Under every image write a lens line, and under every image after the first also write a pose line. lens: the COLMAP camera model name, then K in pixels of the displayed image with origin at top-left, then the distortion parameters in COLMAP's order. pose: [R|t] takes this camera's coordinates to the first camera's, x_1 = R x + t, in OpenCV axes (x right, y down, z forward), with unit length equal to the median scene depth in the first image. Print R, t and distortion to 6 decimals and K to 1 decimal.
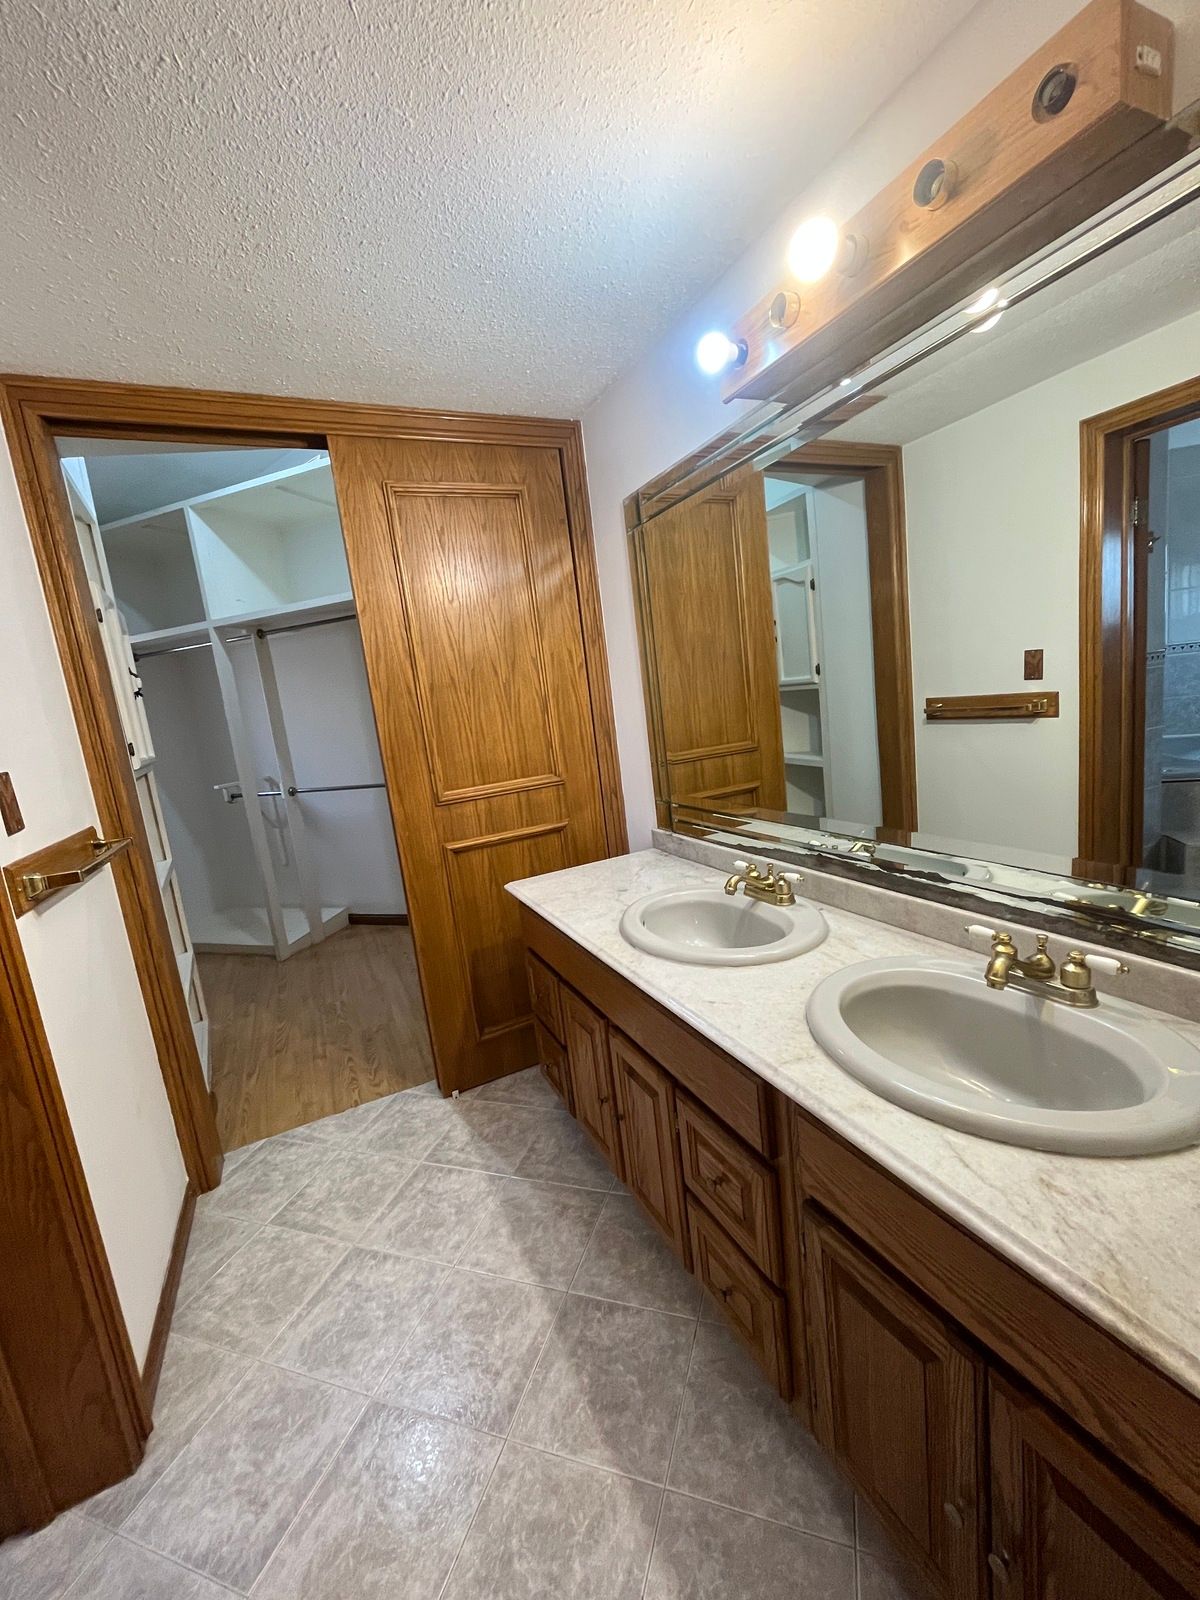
lens RADIAL K [[644.7, 0, 600.0], [0, 644.7, 800.0], [0, 0, 1]] dist [-0.001422, -0.000117]
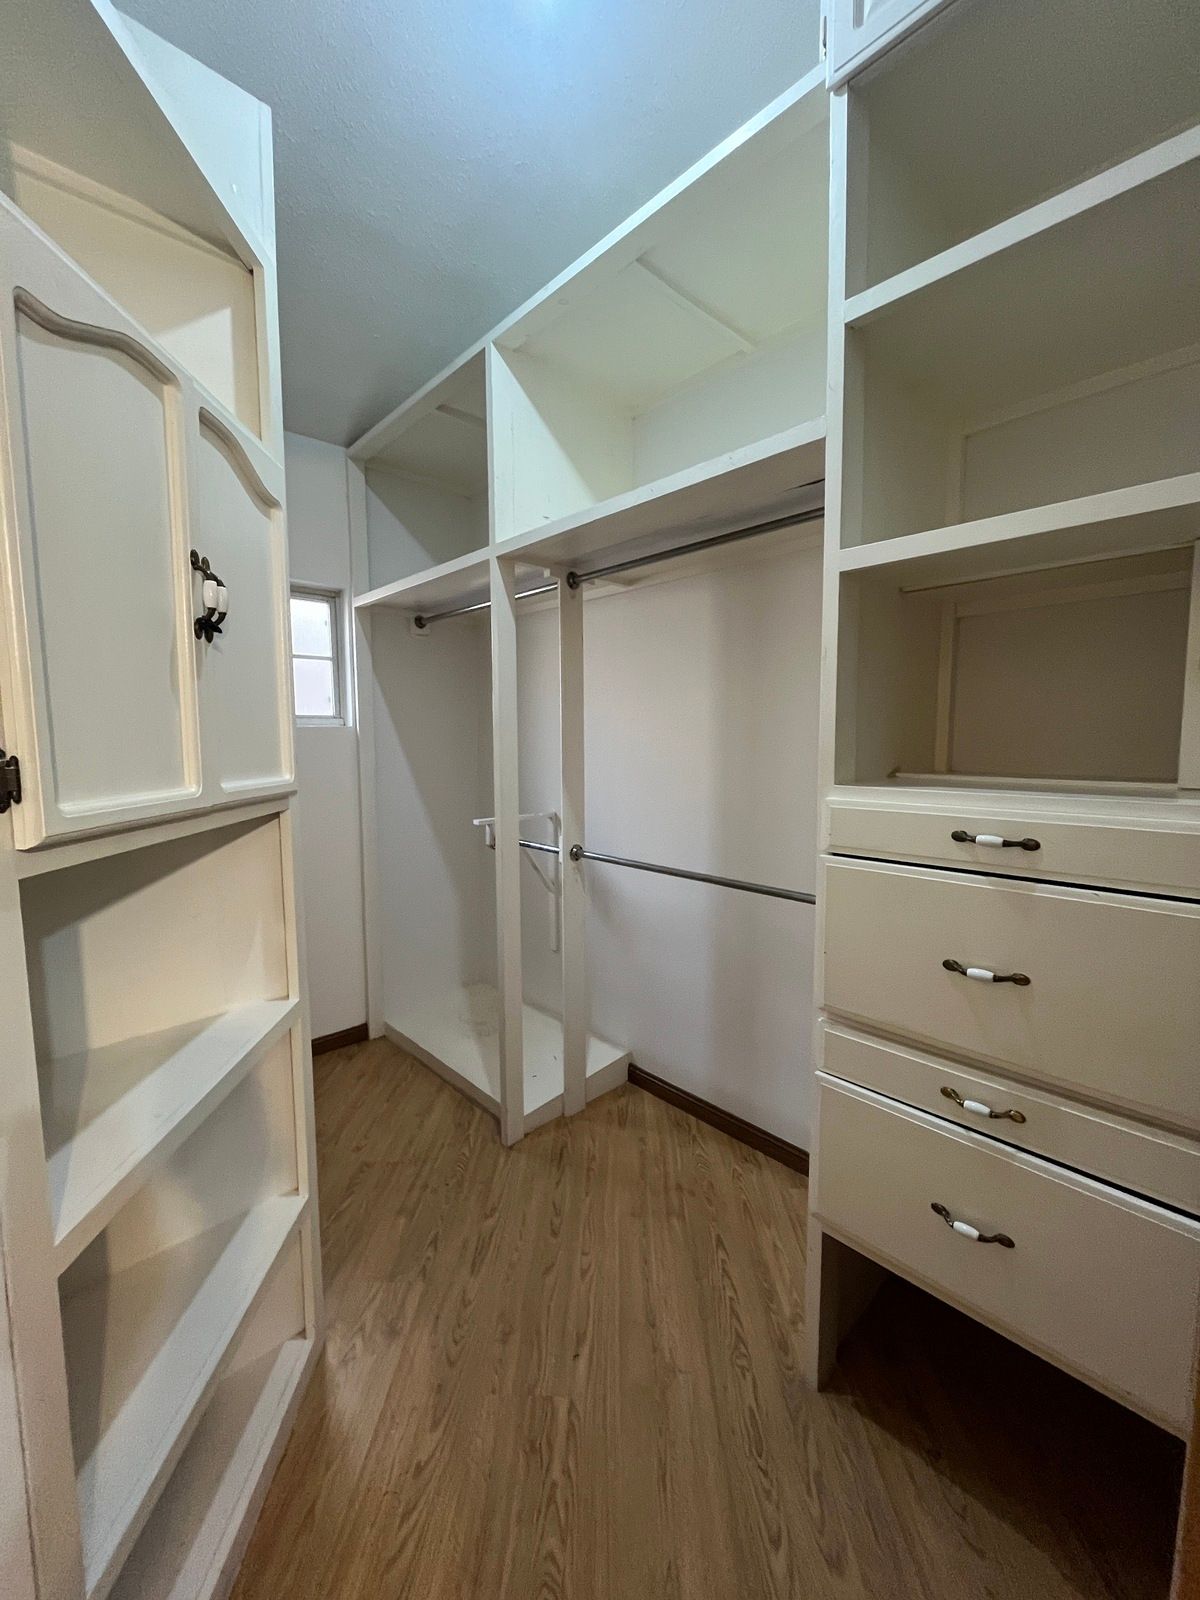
lens RADIAL K [[644.7, 0, 600.0], [0, 644.7, 800.0], [0, 0, 1]] dist [-0.001422, -0.000117]
pose [[0.881870, 0.158465, -0.444066, -0.202160], [-0.171376, 0.985142, 0.011213, -0.068370], [0.439245, 0.066214, 0.895924, 0.471623]]
